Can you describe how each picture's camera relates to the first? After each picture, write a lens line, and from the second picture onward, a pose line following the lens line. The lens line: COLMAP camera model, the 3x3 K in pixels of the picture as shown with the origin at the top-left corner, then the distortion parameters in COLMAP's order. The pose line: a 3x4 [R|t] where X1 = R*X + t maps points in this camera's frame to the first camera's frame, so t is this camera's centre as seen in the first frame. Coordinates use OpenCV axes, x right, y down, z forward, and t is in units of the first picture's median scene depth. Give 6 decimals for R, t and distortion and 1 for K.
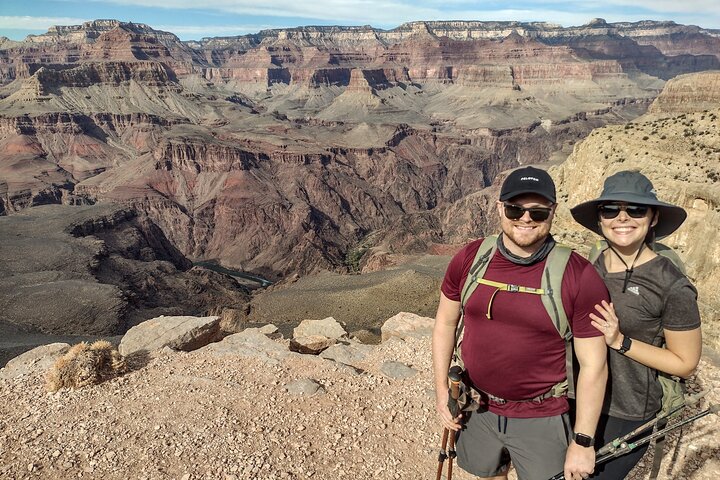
lens RADIAL K [[572.1, 0, 372.9], [0, 572.1, 241.5], [0, 0, 1]] dist [0.110955, -0.147321]
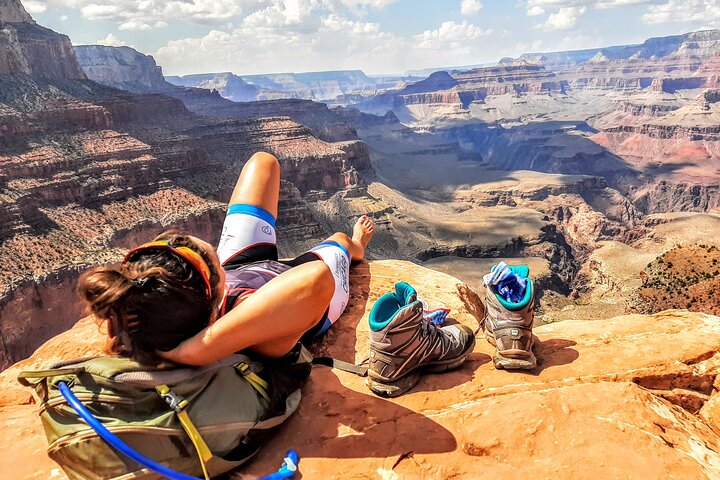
lens RADIAL K [[565.1, 0, 351.0], [0, 565.1, 241.3], [0, 0, 1]] dist [0.027103, -0.085984]
pose [[0.633176, 0.185643, -0.751415, -0.065901], [-0.178477, 0.979667, 0.091642, 0.049015], [0.753149, 0.076085, 0.653435, -0.318415]]
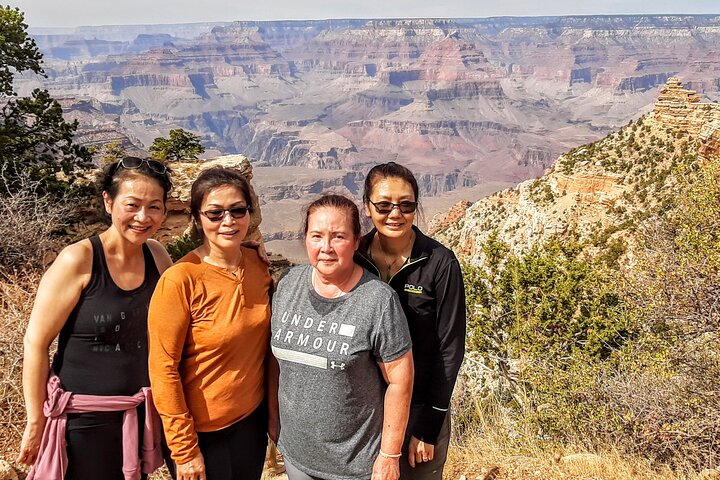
lens RADIAL K [[692.1, 0, 360.0], [0, 692.1, 240.0], [0, 0, 1]] dist [0.058835, -0.015236]
pose [[0.912233, 0.121542, -0.391228, 0.003979], [-0.124812, 0.992032, 0.017165, 0.063746], [0.390197, 0.033172, 0.920134, -0.576106]]
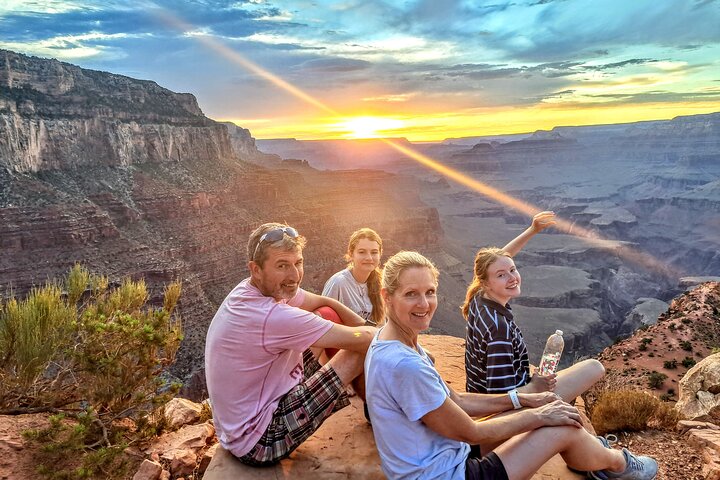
lens RADIAL K [[514.8, 0, 357.3], [0, 514.8, 234.4], [0, 0, 1]] dist [0.048639, -0.068549]
pose [[0.574600, 0.125413, -0.808769, -0.038322], [-0.212682, 0.977121, 0.000417, 0.052930], [0.790317, 0.171772, 0.588127, -0.397733]]
